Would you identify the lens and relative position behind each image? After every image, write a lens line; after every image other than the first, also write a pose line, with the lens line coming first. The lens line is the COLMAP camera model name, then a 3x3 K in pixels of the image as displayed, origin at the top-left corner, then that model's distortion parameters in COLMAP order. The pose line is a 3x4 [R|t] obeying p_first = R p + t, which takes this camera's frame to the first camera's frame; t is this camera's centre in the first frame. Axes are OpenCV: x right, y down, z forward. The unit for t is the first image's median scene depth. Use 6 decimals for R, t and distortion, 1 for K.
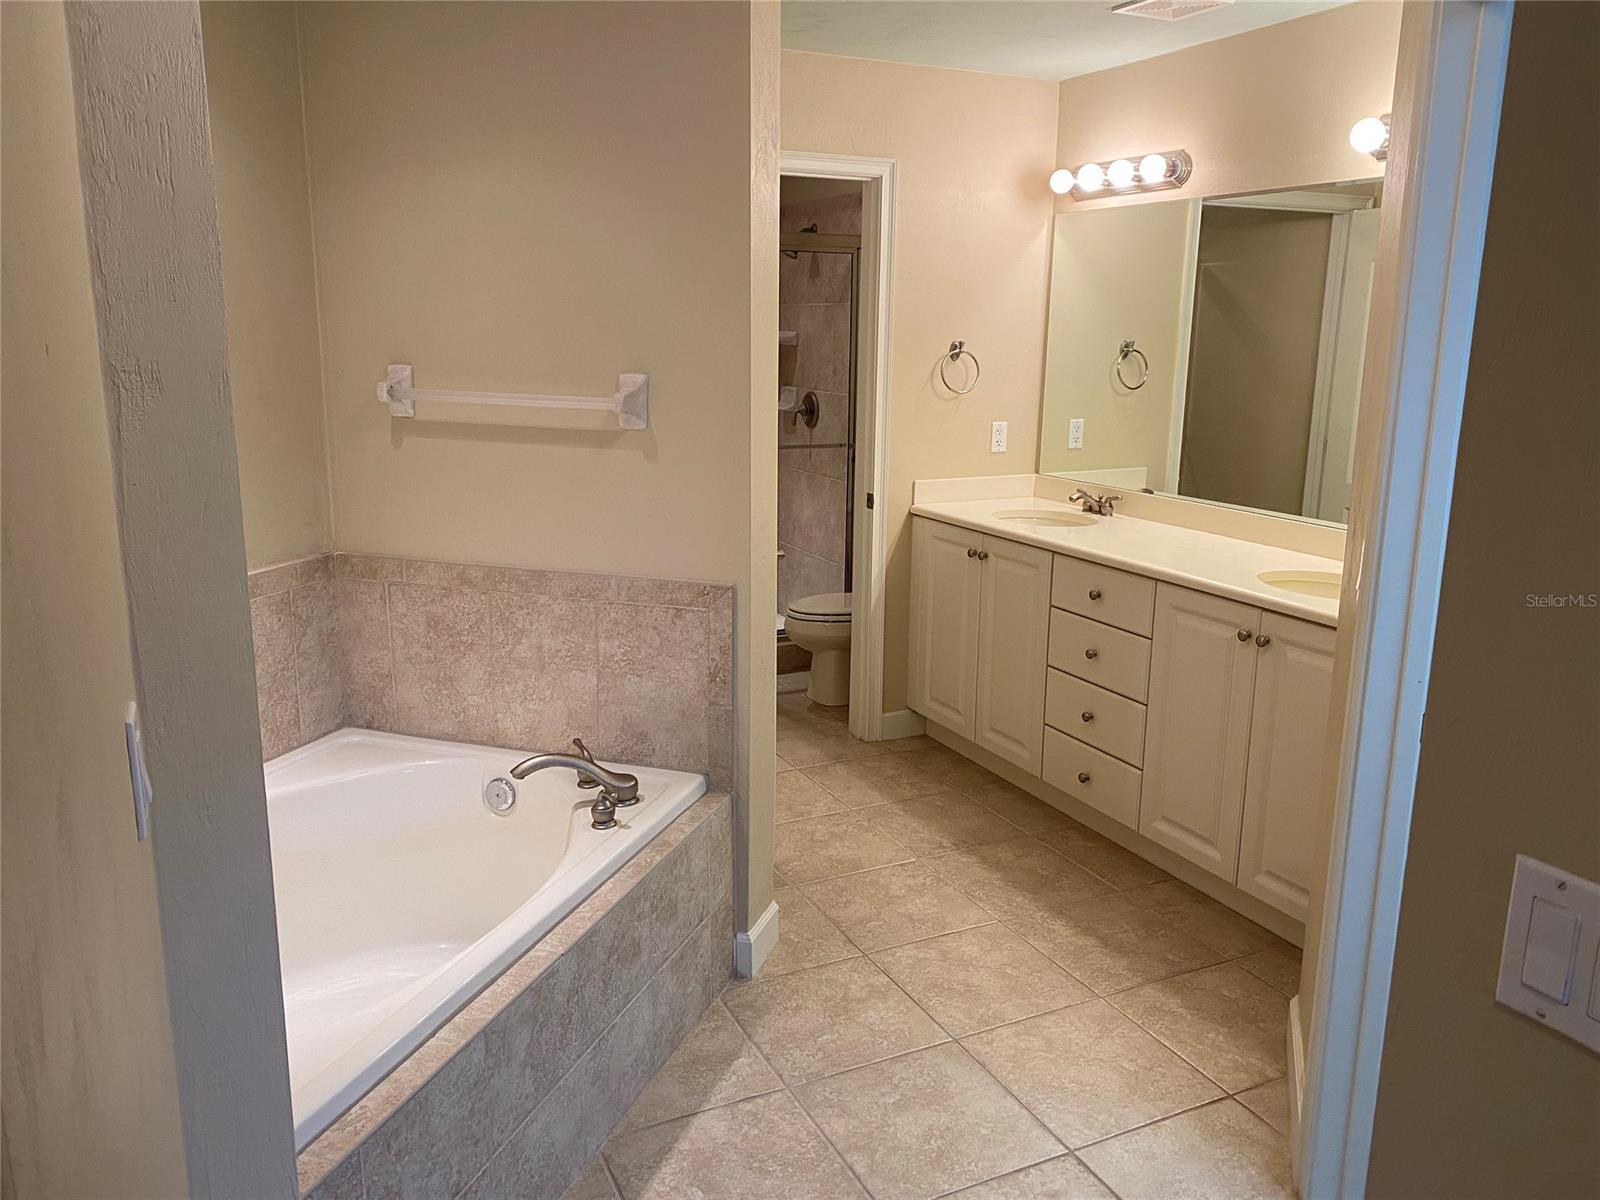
lens RADIAL K [[1185.1, 0, 800.0], [0, 1185.1, 600.0], [0, 0, 1]] dist [0.105300, -0.157251]
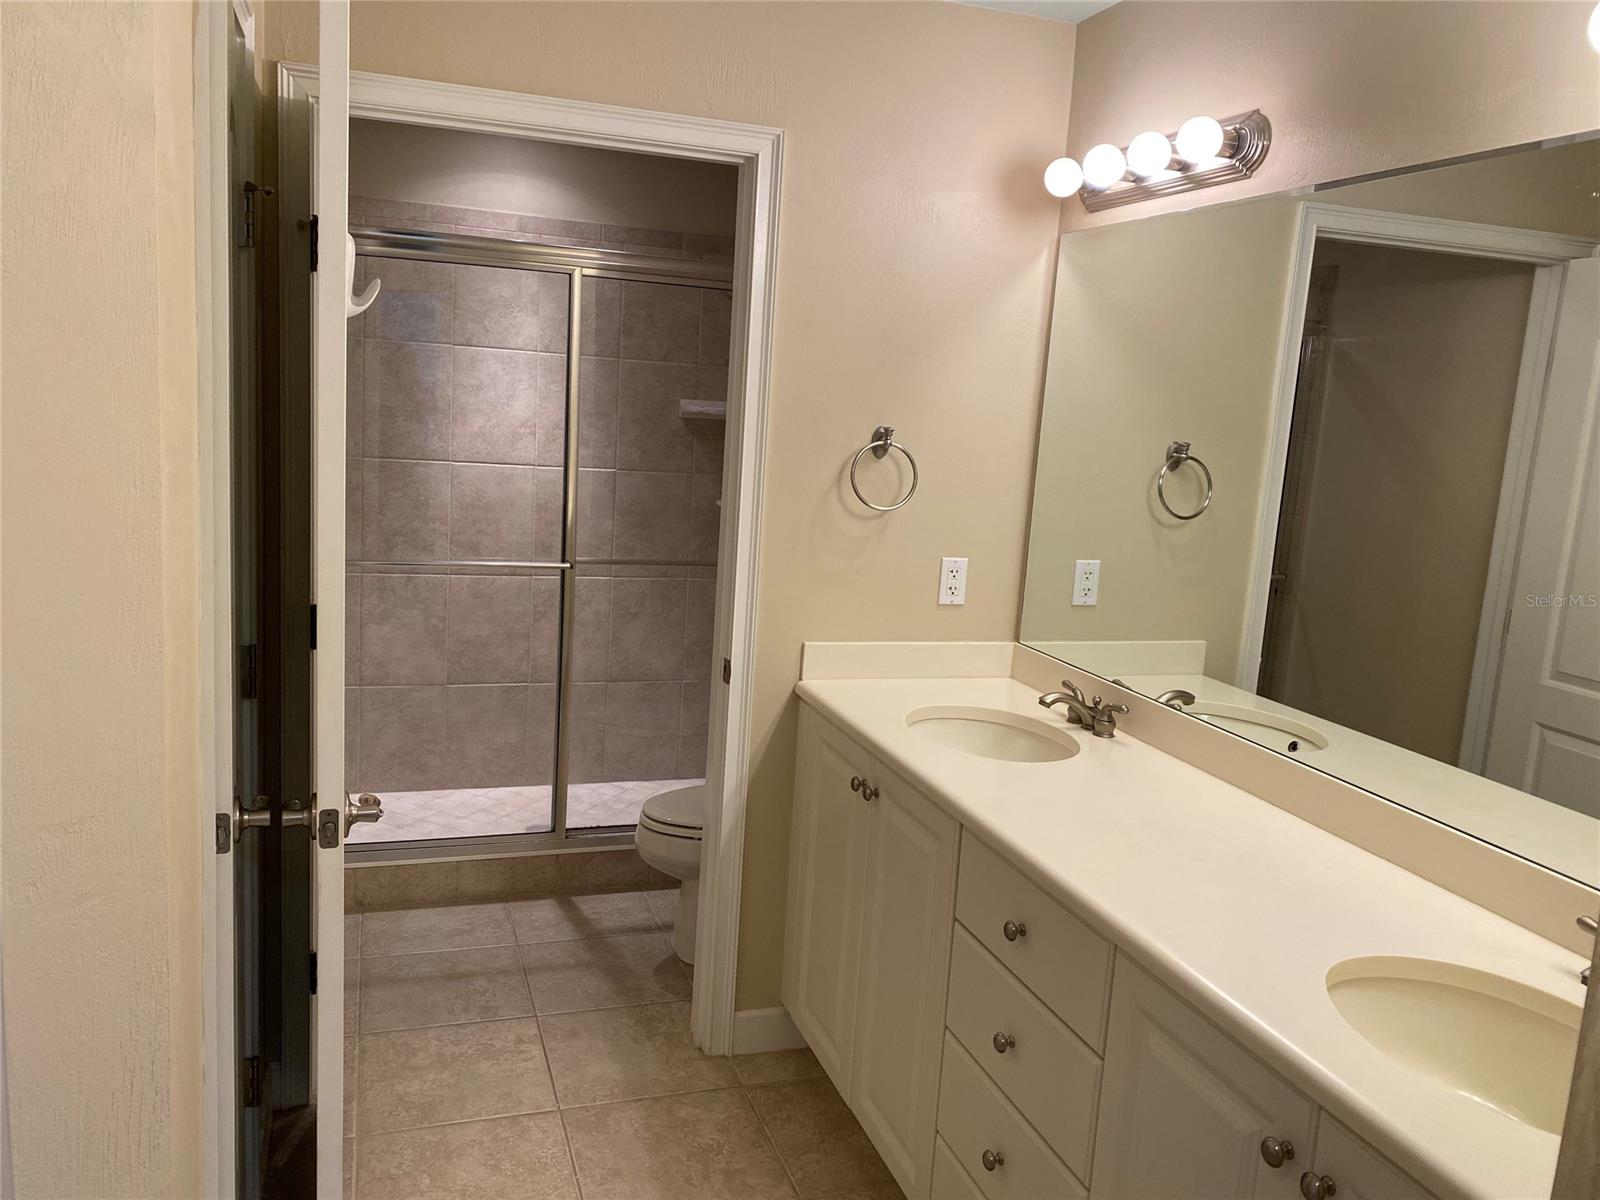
lens RADIAL K [[1185.1, 0, 800.0], [0, 1185.1, 600.0], [0, 0, 1]] dist [0.105300, -0.157251]
pose [[0.989612, 0.072109, -0.124371, 0.172474], [-0.079604, 0.995231, -0.056379, -0.088921], [0.119713, 0.065694, 0.990633, 0.387647]]
